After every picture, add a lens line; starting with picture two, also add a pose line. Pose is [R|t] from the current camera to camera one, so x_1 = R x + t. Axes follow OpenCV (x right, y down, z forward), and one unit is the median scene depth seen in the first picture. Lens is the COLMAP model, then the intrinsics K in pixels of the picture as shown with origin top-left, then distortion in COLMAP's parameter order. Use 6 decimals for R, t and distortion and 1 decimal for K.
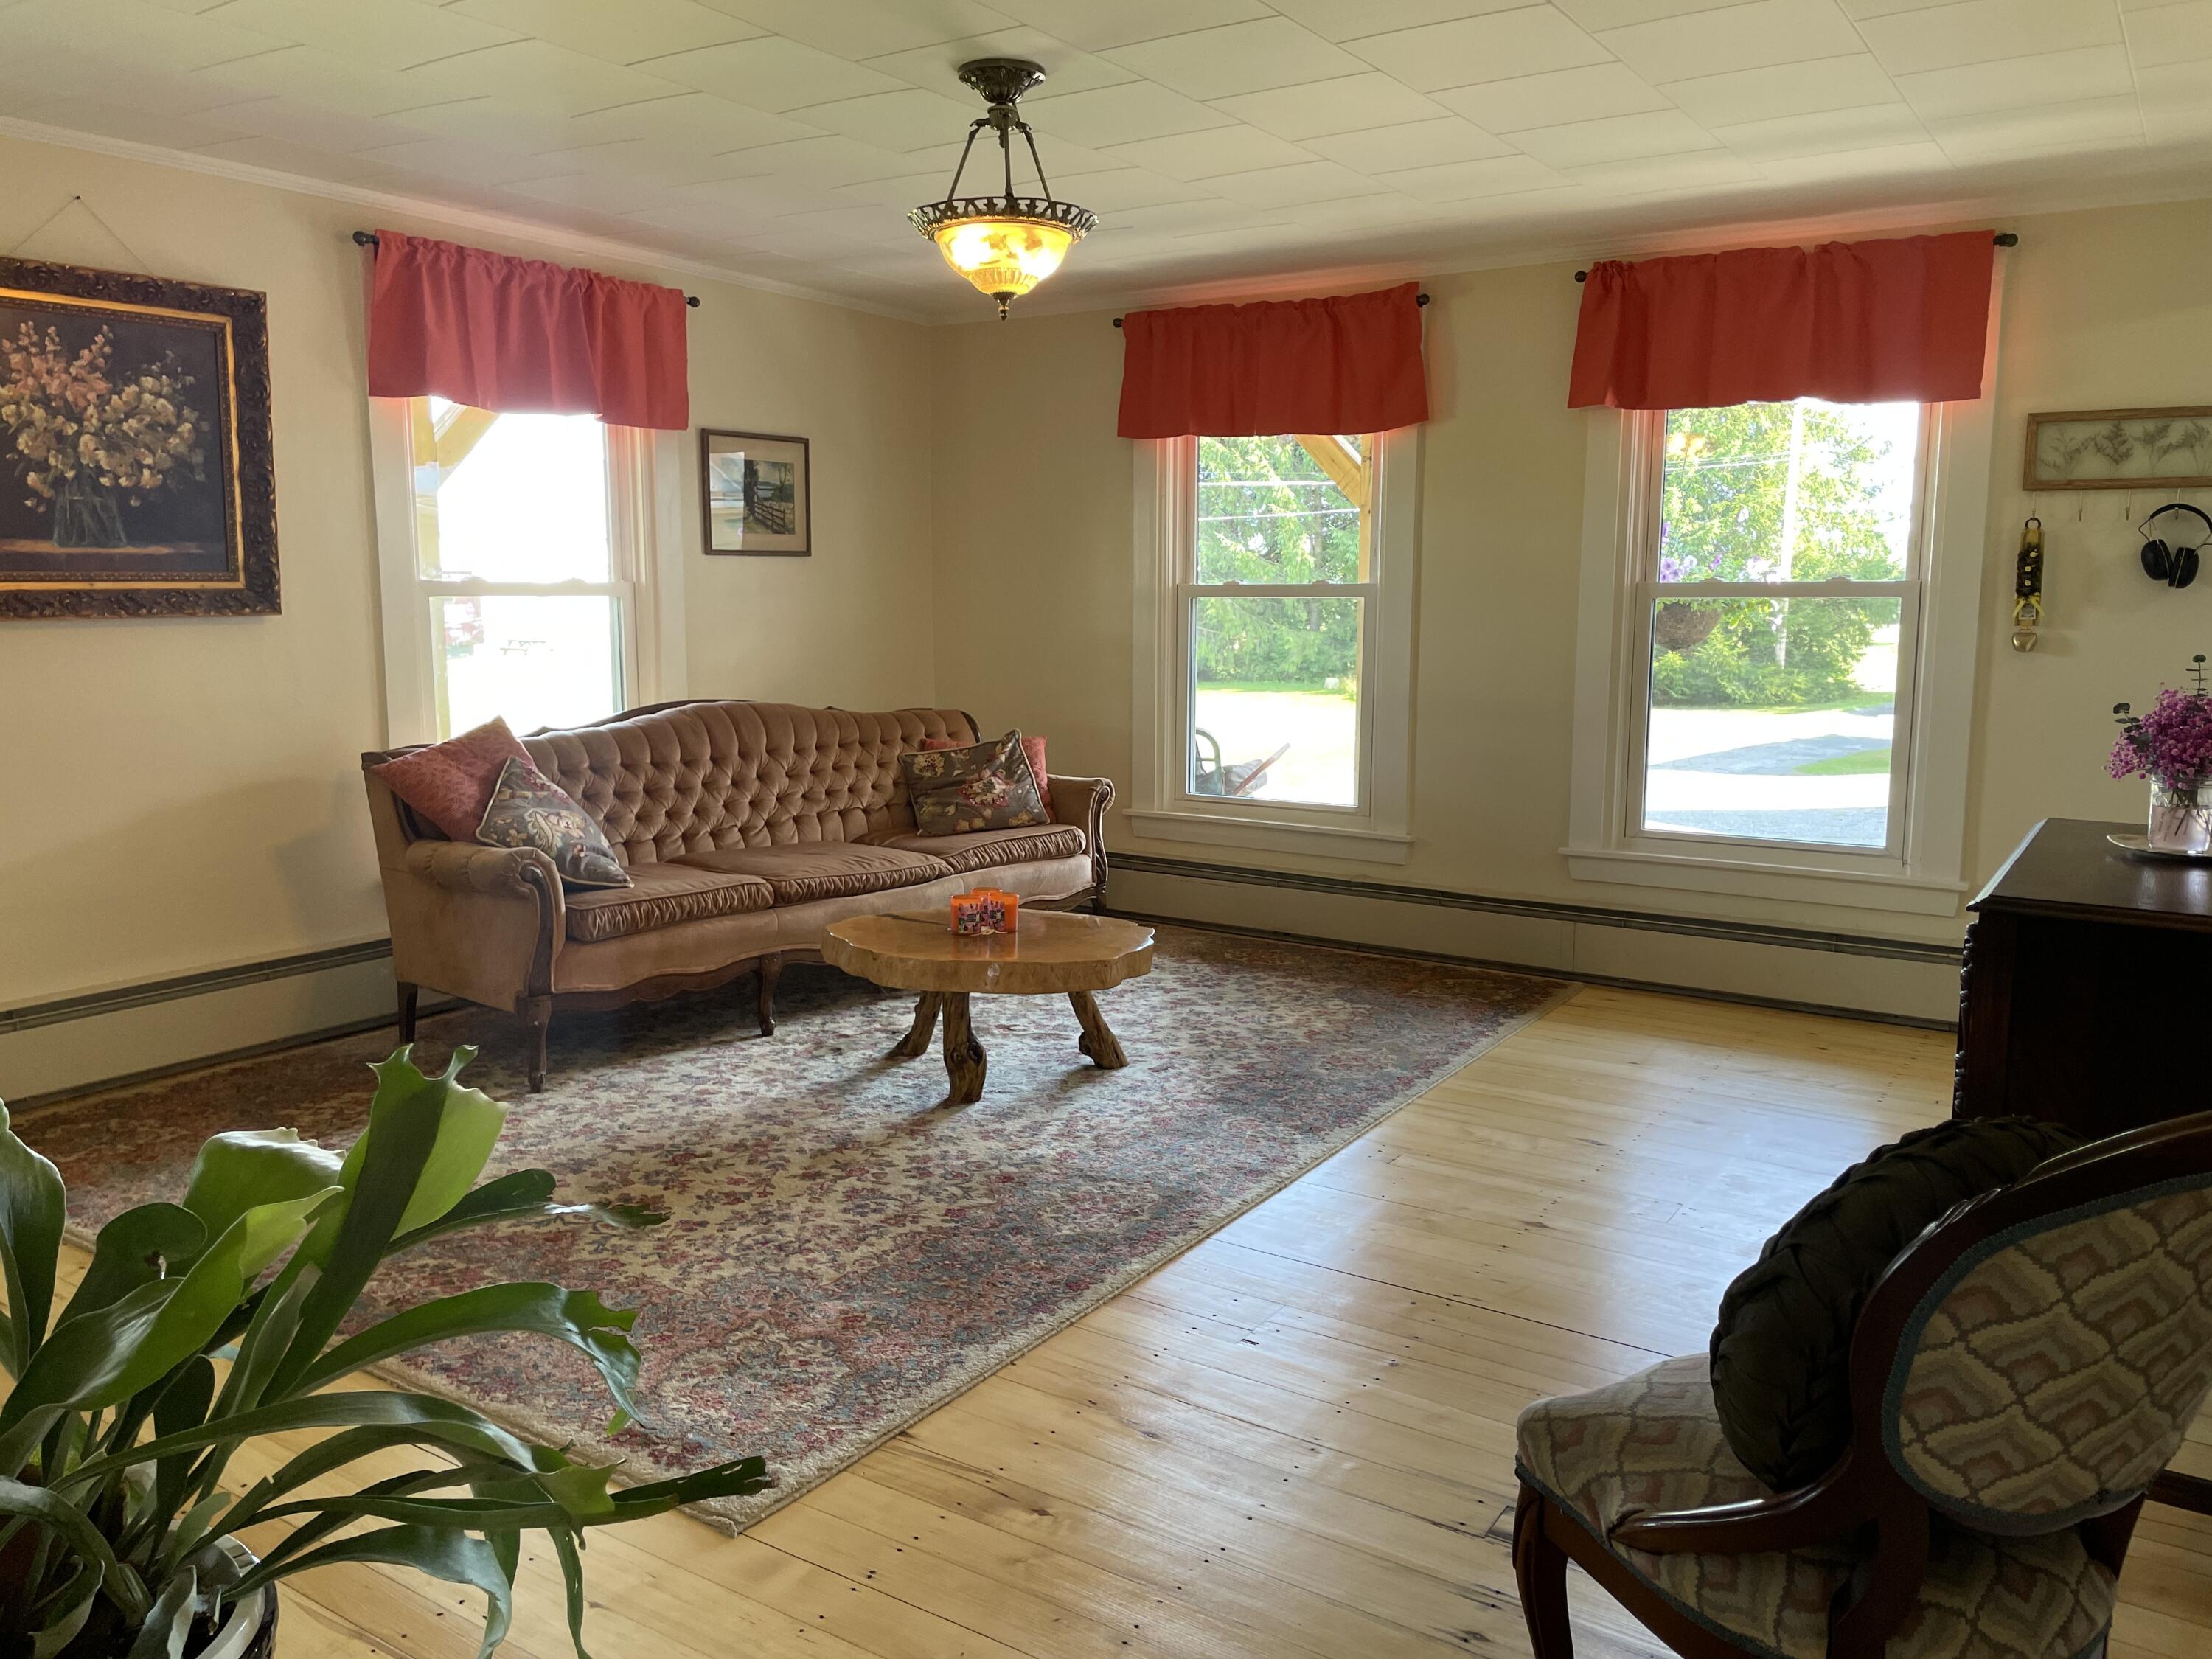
lens RADIAL K [[1681.3, 0, 1129.7], [0, 1681.3, 828.7], [0, 0, 1]] dist [0.054523, -0.052201]
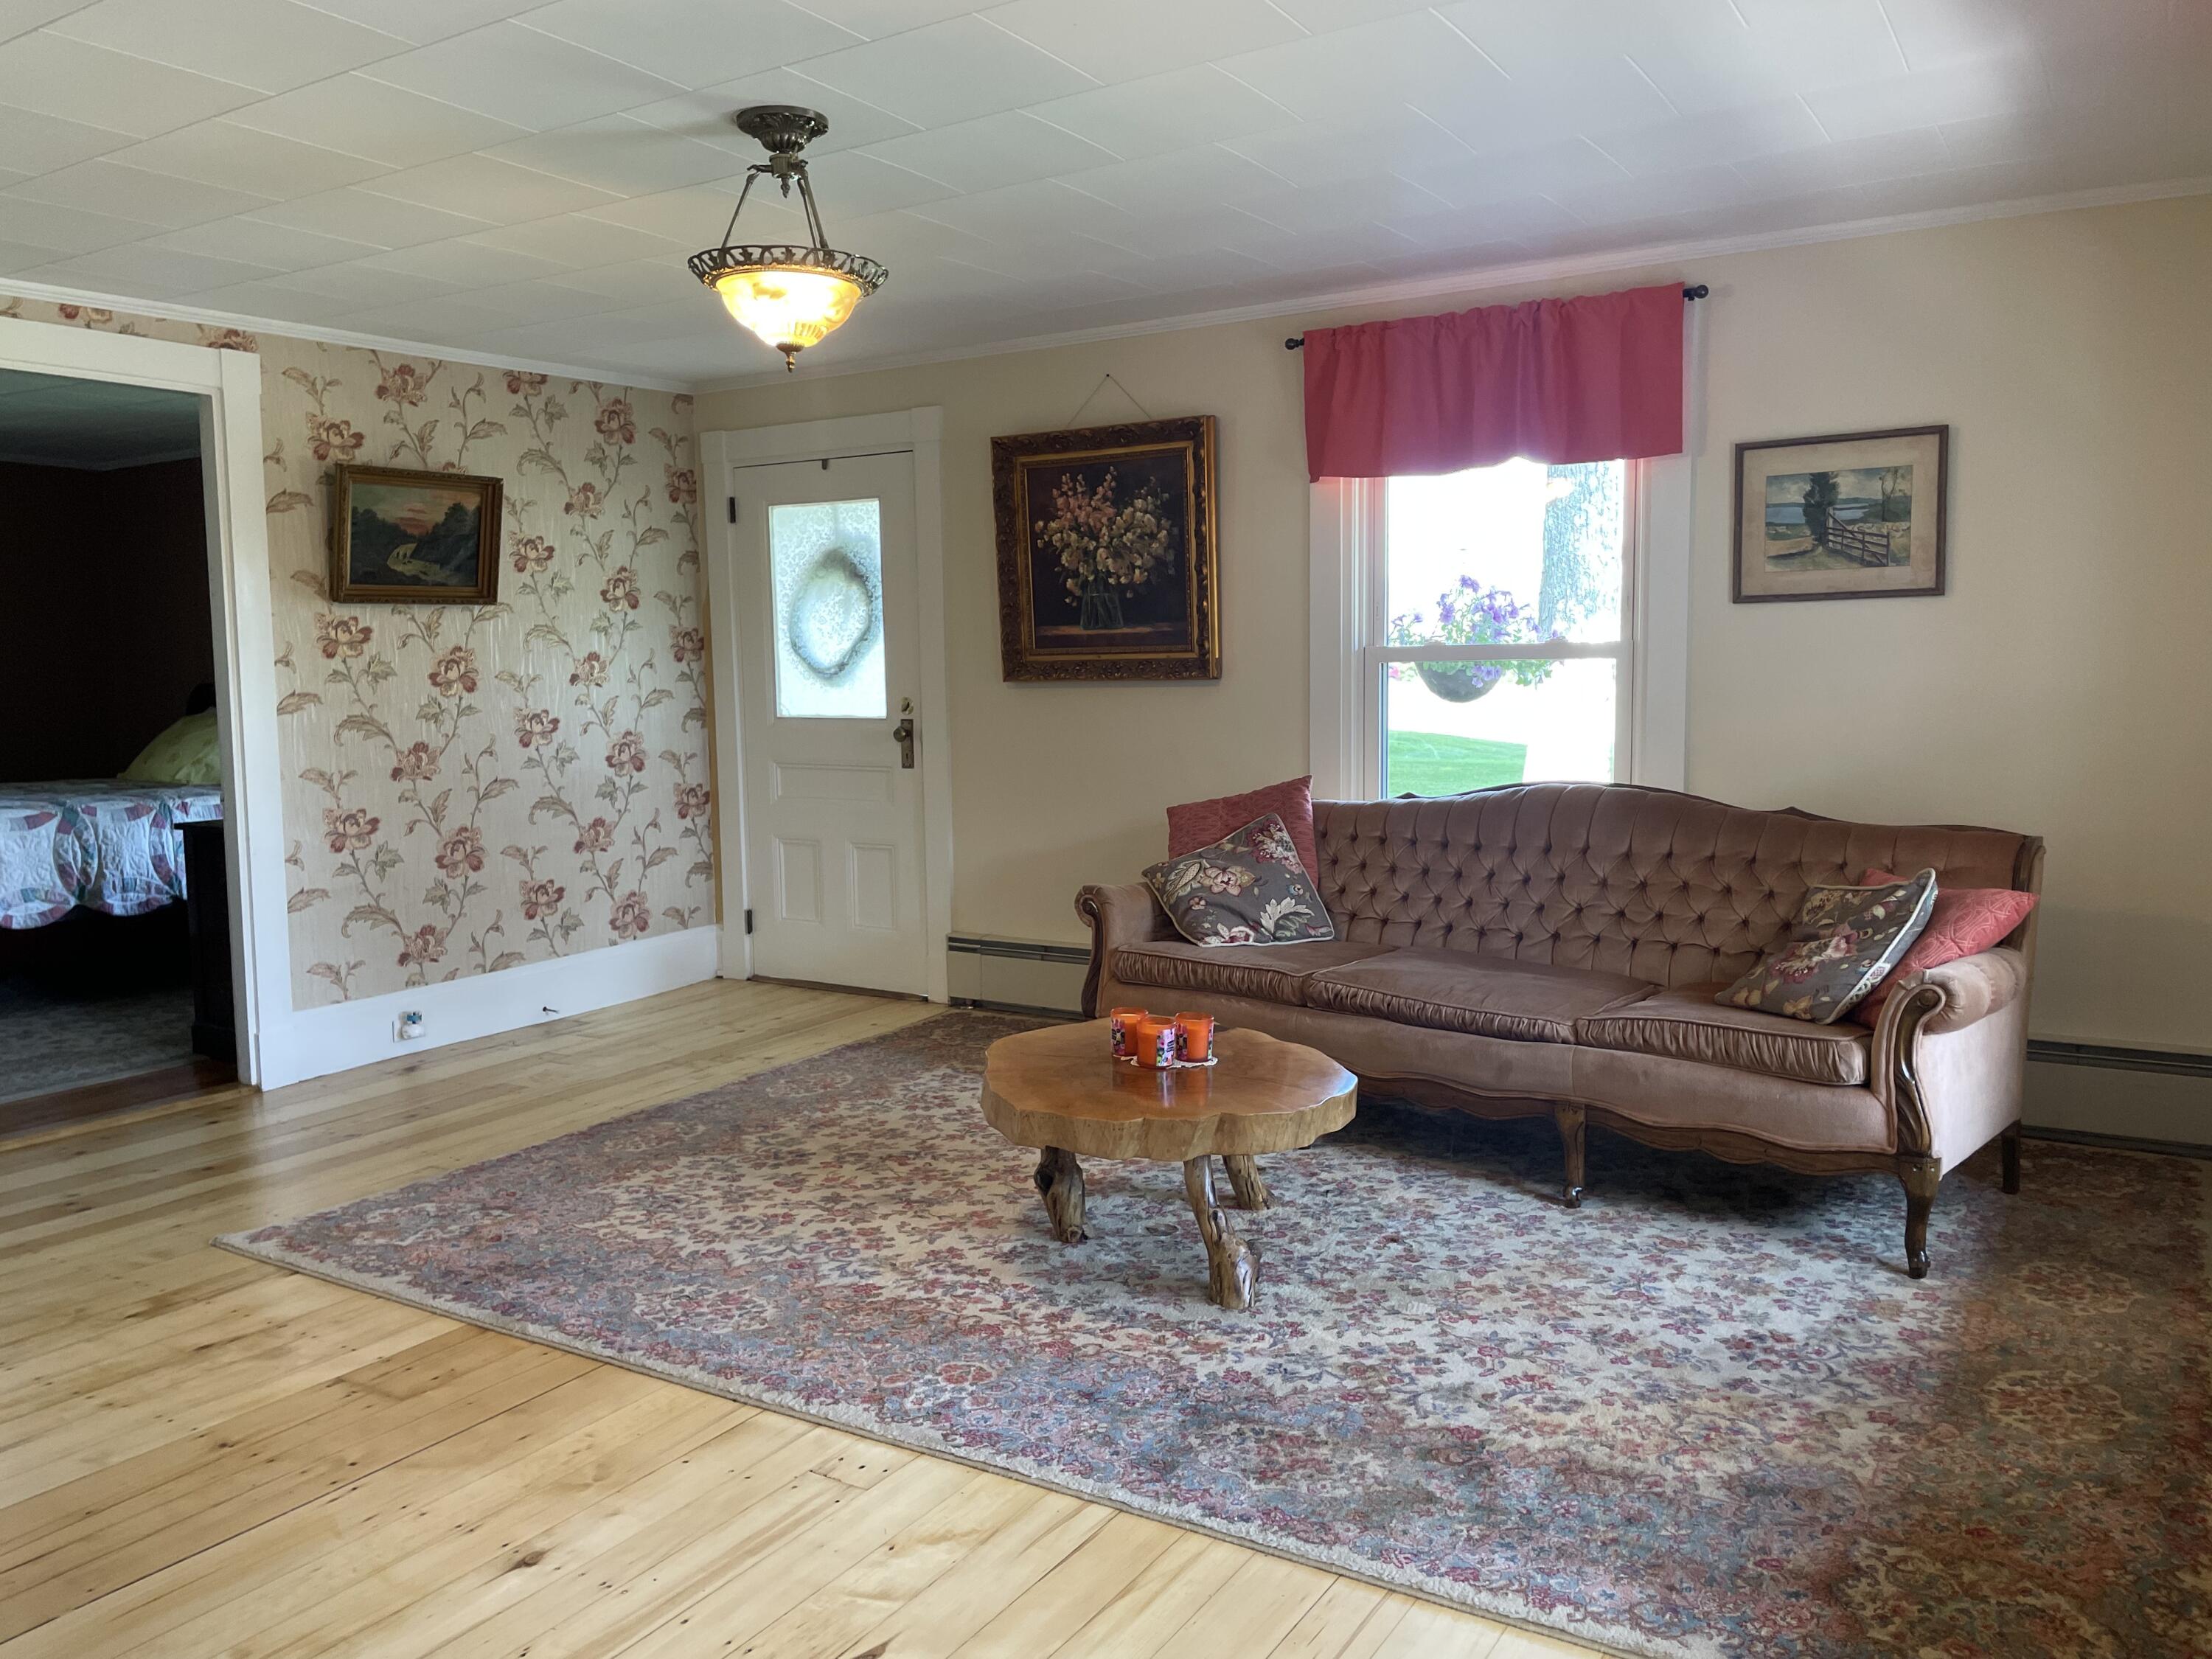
lens RADIAL K [[1681.3, 0, 1121.2], [0, 1681.3, 848.4], [0, 0, 1]] dist [0.054523, -0.052201]
pose [[0.011577, 0.110236, -0.993838, 0.765770], [-0.126678, 0.986058, 0.107897, -0.138607], [0.991876, 0.124648, 0.025380, 0.998877]]
